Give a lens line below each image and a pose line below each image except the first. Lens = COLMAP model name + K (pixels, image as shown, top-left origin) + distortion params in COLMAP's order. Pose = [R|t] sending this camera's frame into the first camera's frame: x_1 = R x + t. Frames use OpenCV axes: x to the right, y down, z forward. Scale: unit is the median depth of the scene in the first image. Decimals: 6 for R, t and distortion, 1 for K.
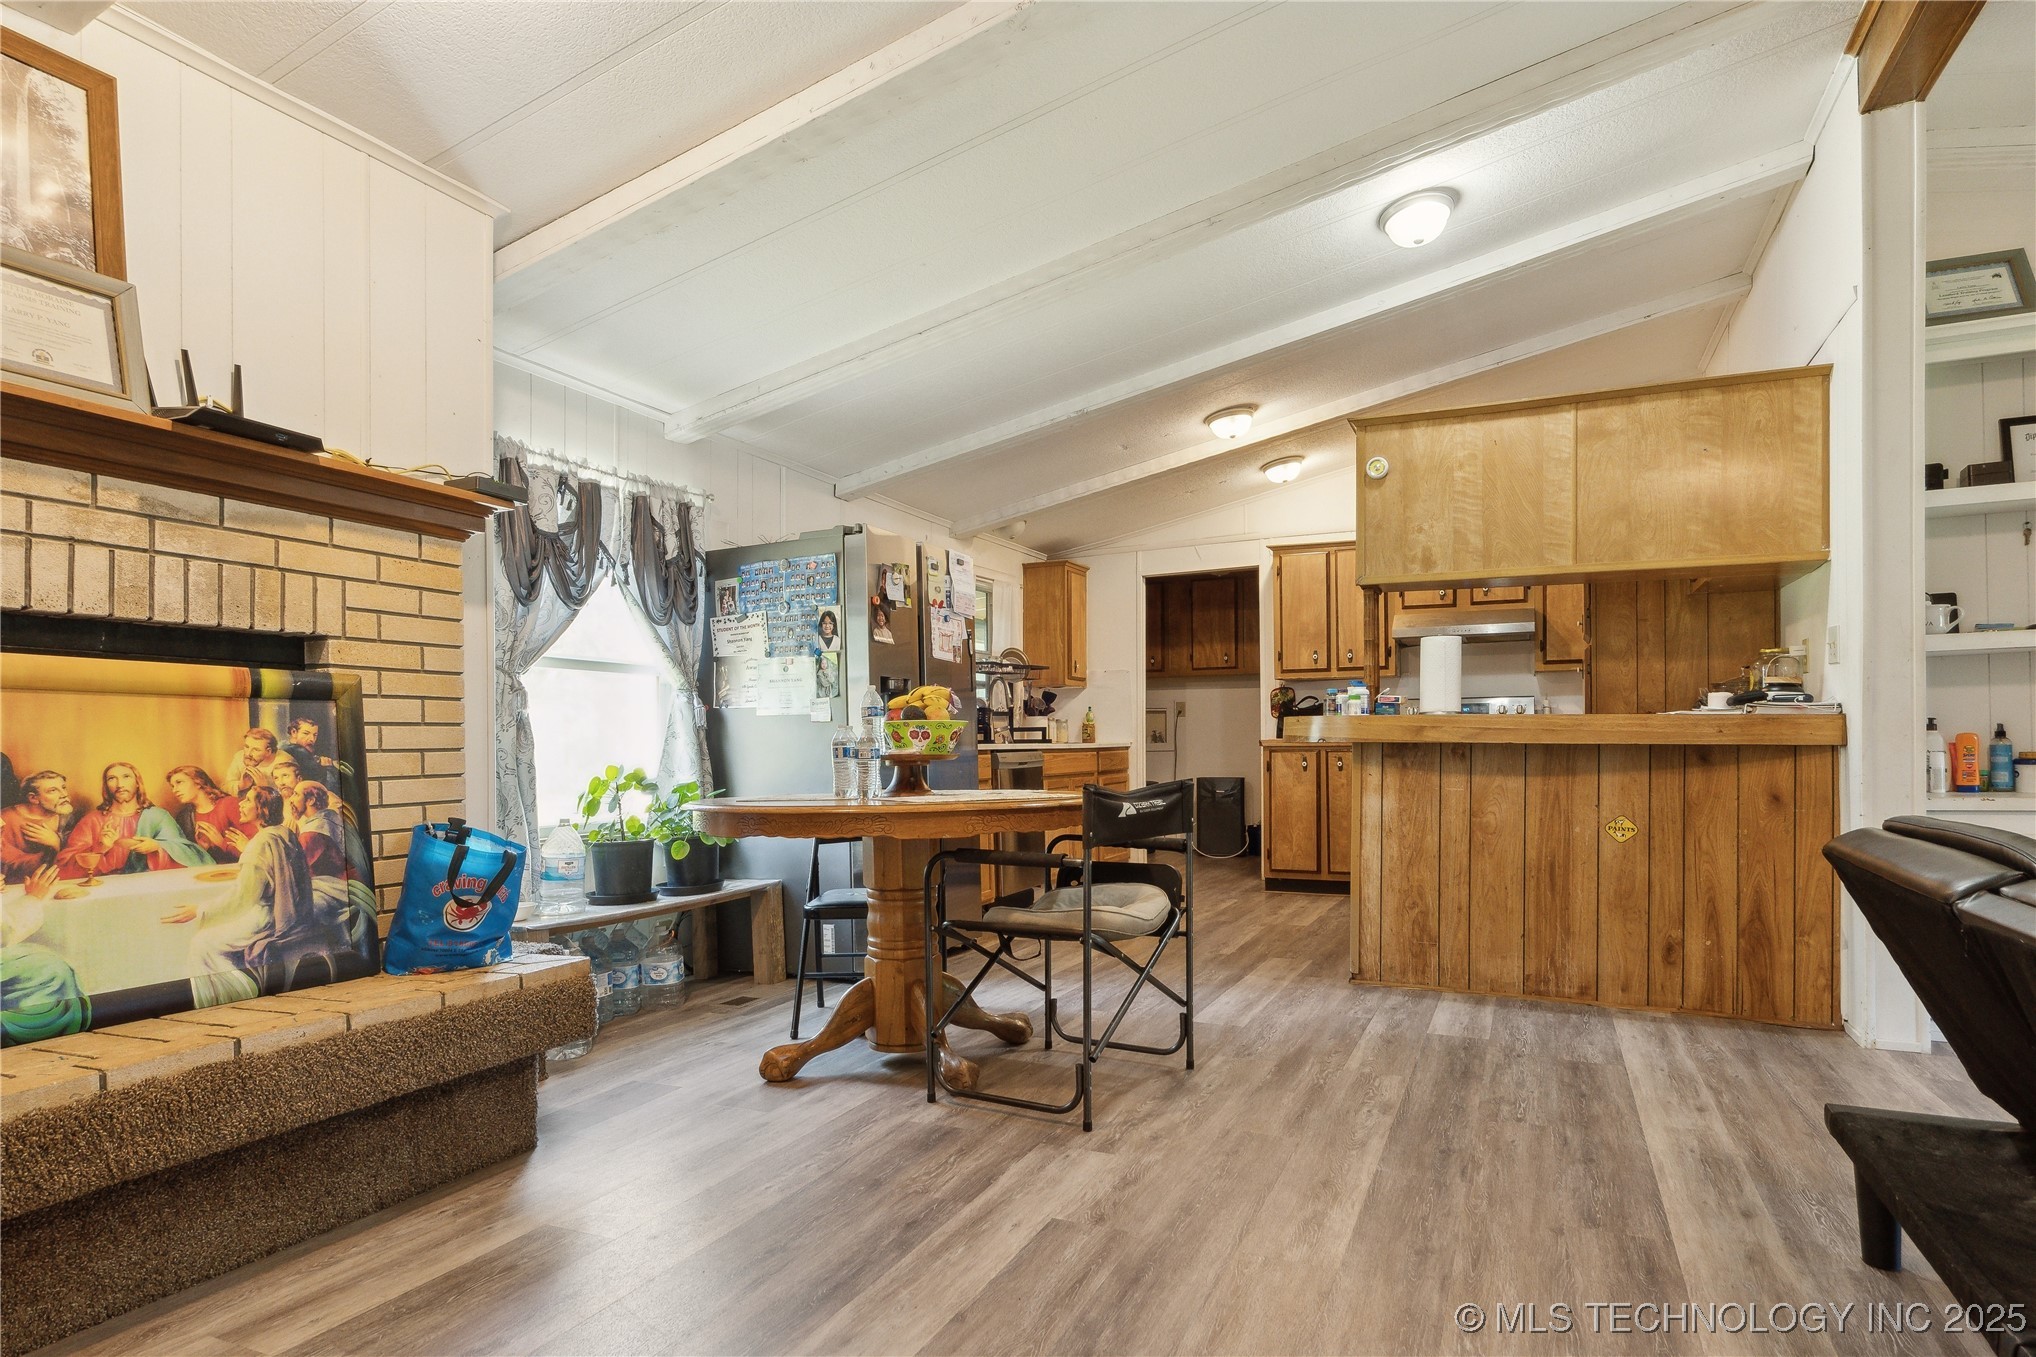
lens RADIAL K [[1118.4, 0, 1017.7], [0, 1118.4, 738.8], [0, 0, 1]] dist [-0.000192, -0.000253]
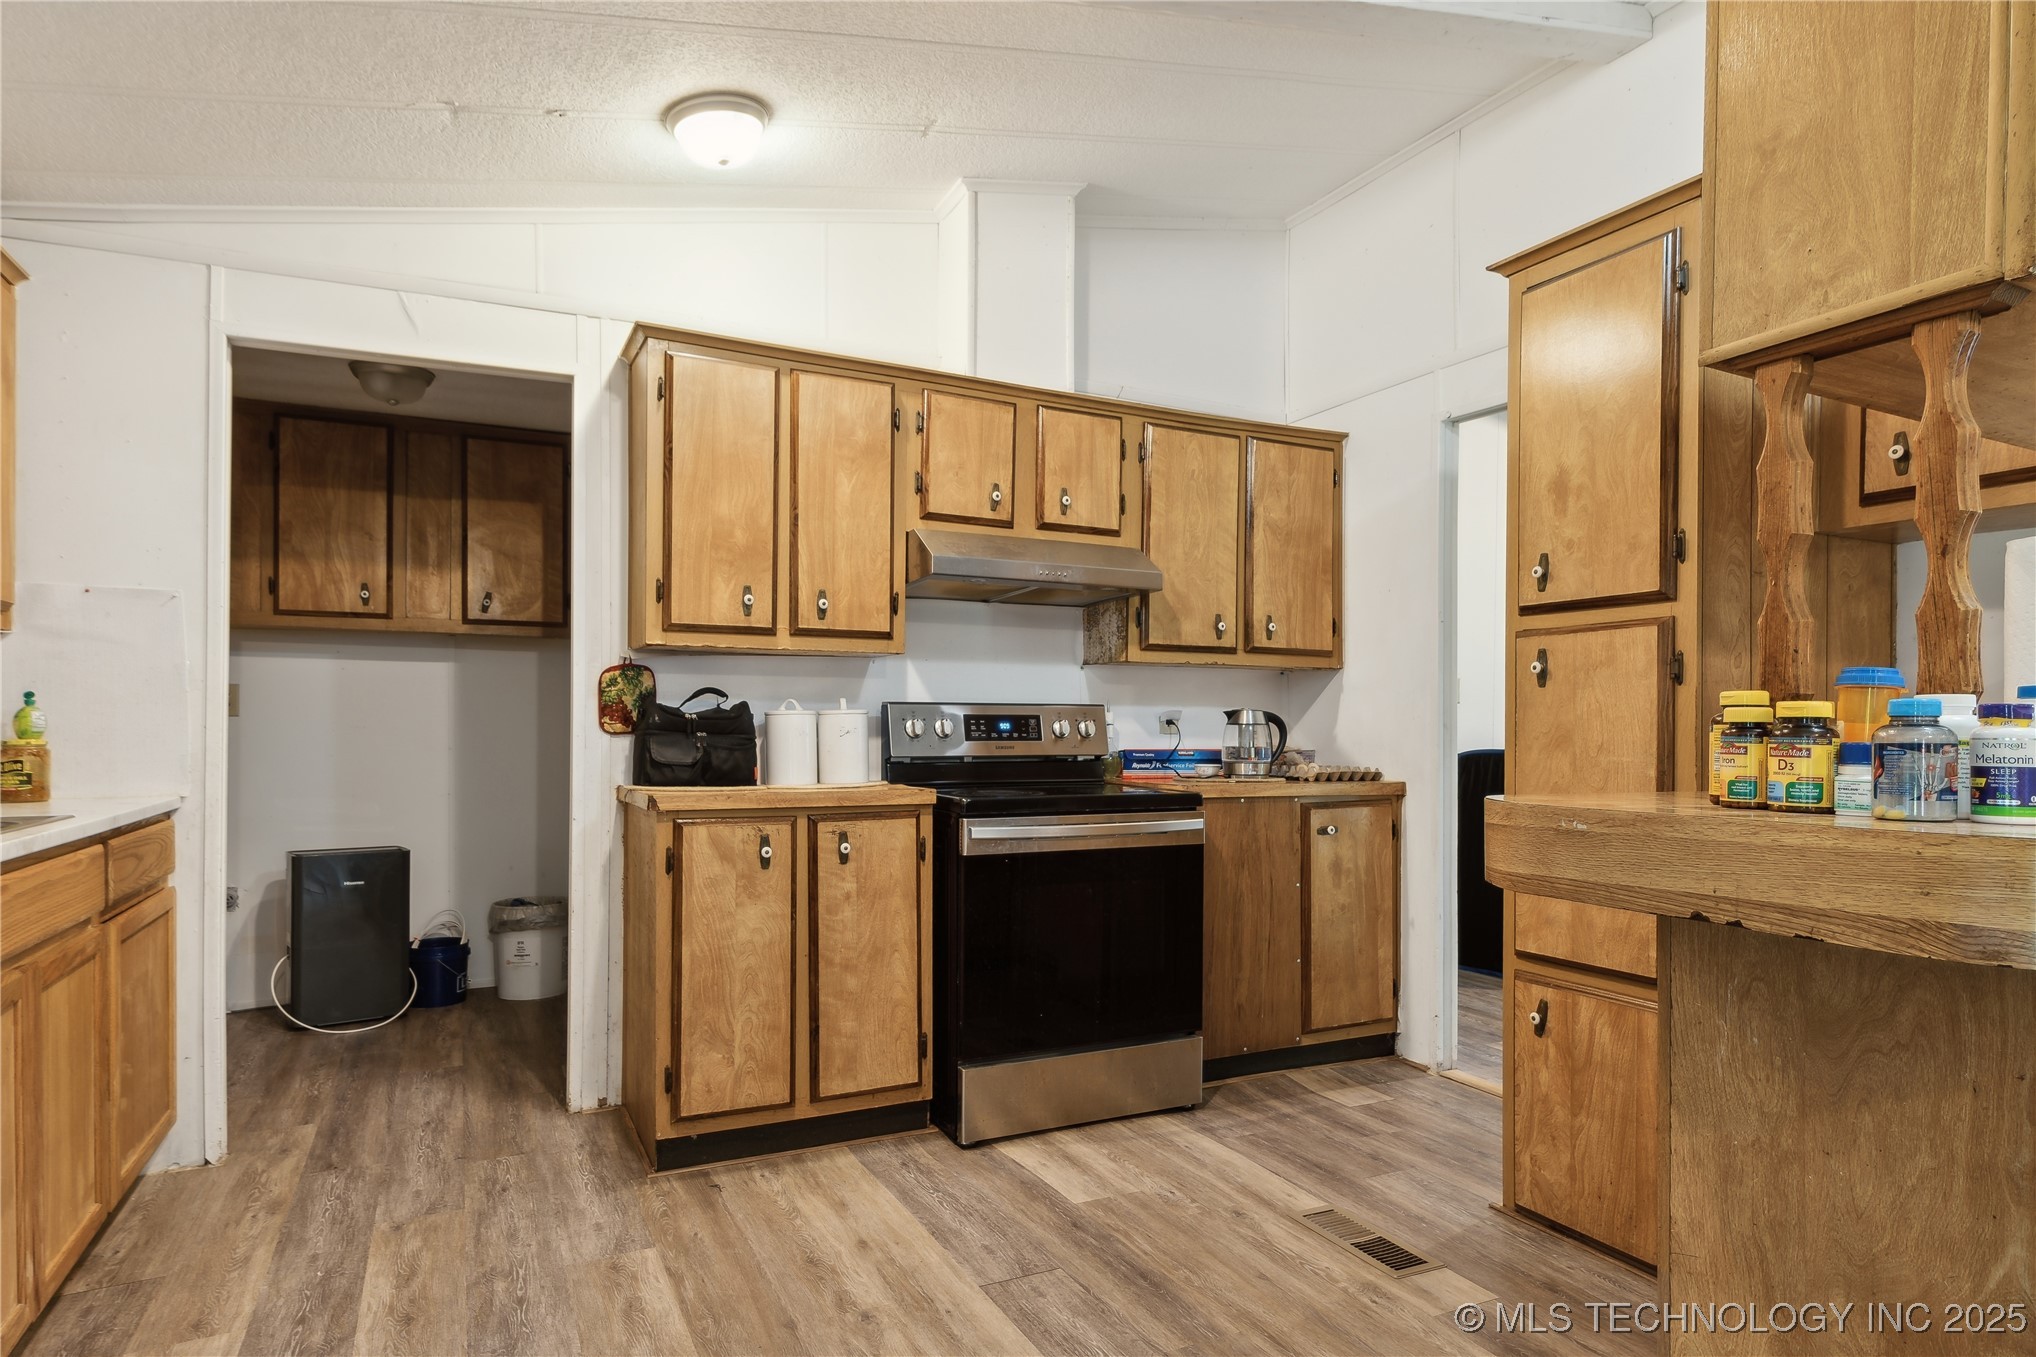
lens RADIAL K [[1182.4, 0, 1020.6], [0, 1182.4, 735.1], [0, 0, 1]] dist [-0.002724, -0.000517]
pose [[0.622229, 0.010738, 0.782762, -0.029117], [-0.008353, 0.999940, -0.007077, -0.017909], [-0.782791, -0.002135, 0.622281, 0.626873]]
